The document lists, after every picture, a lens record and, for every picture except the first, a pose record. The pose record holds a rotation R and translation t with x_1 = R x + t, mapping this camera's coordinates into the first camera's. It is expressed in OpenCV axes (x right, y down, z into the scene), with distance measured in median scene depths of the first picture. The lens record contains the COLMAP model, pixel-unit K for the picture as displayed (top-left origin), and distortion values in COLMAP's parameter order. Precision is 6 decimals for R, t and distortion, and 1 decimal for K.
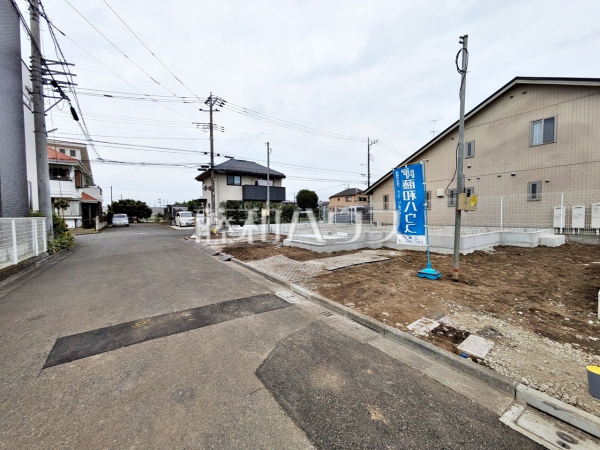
lens RADIAL K [[238.2, 0, 299.0], [0, 238.2, 223.3], [0, 0, 1]] dist [0.000795, 0.001231]
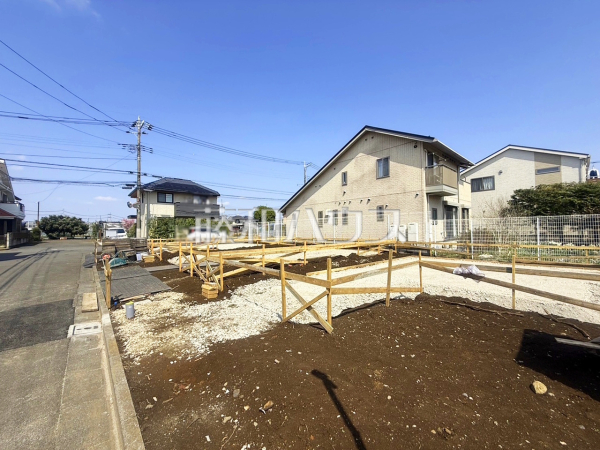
lens RADIAL K [[238.2, 0, 298.2], [0, 238.2, 225.3], [0, 0, 1]] dist [0.000795, 0.001231]
pose [[0.993161, 0.002175, 0.116734, 0.339930], [0.004551, 0.998345, -0.057320, 0.001996], [-0.116666, 0.057459, 0.991508, -0.183593]]
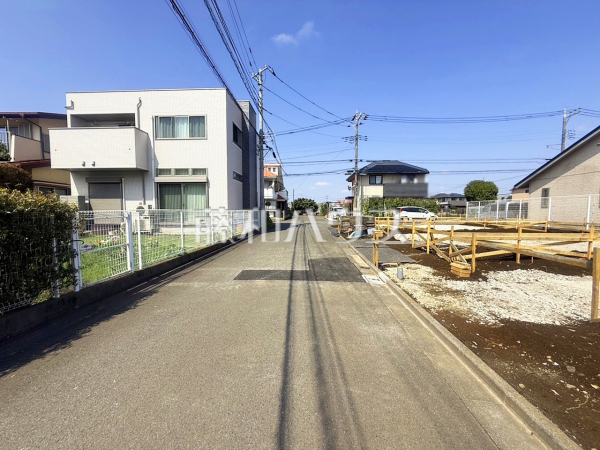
lens RADIAL K [[238.2, 0, 299.0], [0, 238.2, 224.4], [0, 0, 1]] dist [0.000795, 0.001231]
pose [[0.791800, 0.048301, -0.608868, 0.266911], [-0.031815, 0.998777, 0.037858, 0.003014], [0.609952, -0.010605, 0.792368, -0.259224]]
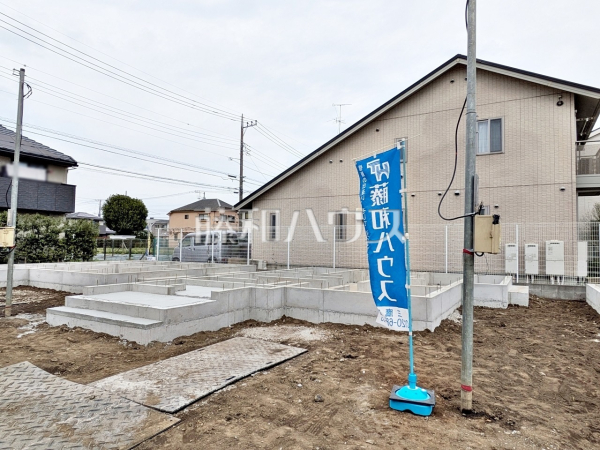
lens RADIAL K [[403.8, 0, 297.7], [0, 403.8, 225.7], [0, 0, 1]] dist [0.003622, -0.002512]
pose [[0.905150, 0.045278, 0.422675, 0.015083], [-0.010596, 0.996405, -0.084047, -0.012868], [-0.424961, 0.071596, 0.902376, 0.153292]]
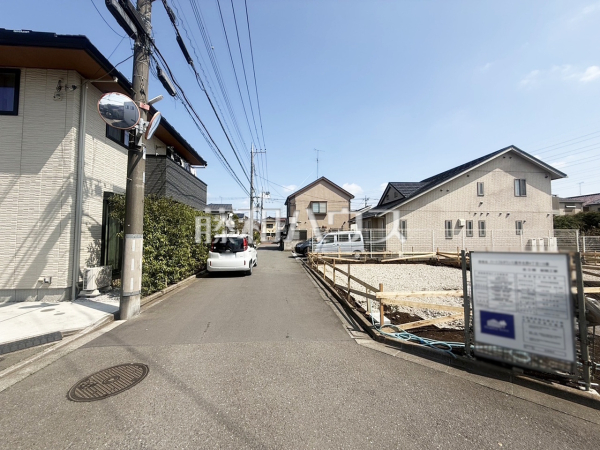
lens RADIAL K [[238.2, 0, 296.4], [0, 238.2, 223.5], [0, 0, 1]] dist [0.000795, 0.001231]
pose [[0.501466, 0.061061, 0.863020, -0.775369], [0.020306, 0.996401, -0.082297, -0.058619], [-0.864939, 0.058793, 0.498422, 1.230820]]
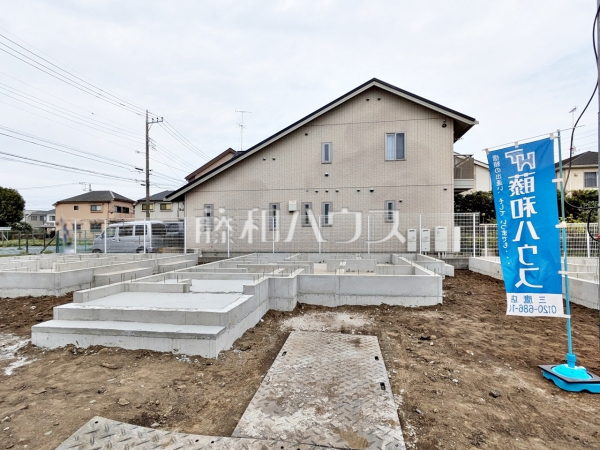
lens RADIAL K [[324.4, 0, 304.3], [0, 324.4, 232.9], [0, 0, 1]] dist [-0.004352, 0.003461]
pose [[0.686130, 0.006247, 0.727452, -0.095606], [0.023077, 0.999273, -0.030346, -0.021302], [-0.727113, 0.037609, 0.685487, 0.348662]]
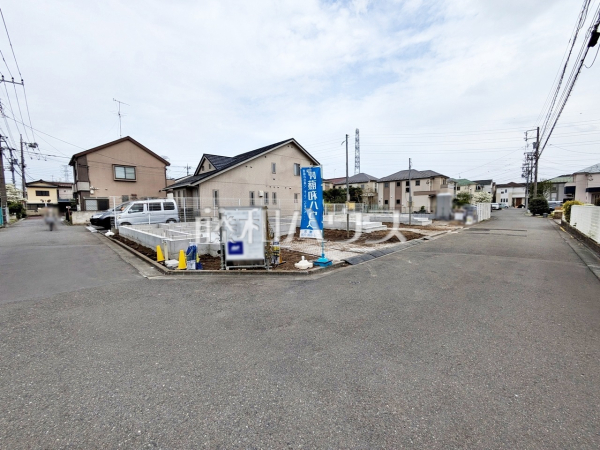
lens RADIAL K [[238.2, 0, 300.8], [0, 238.2, 223.4], [0, 0, 1]] dist [0.000795, 0.001231]
pose [[-0.182434, -0.056165, 0.981613, -0.893232], [0.049042, 0.996605, 0.066137, -0.041186], [-0.981994, 0.060206, -0.179060, 1.145316]]
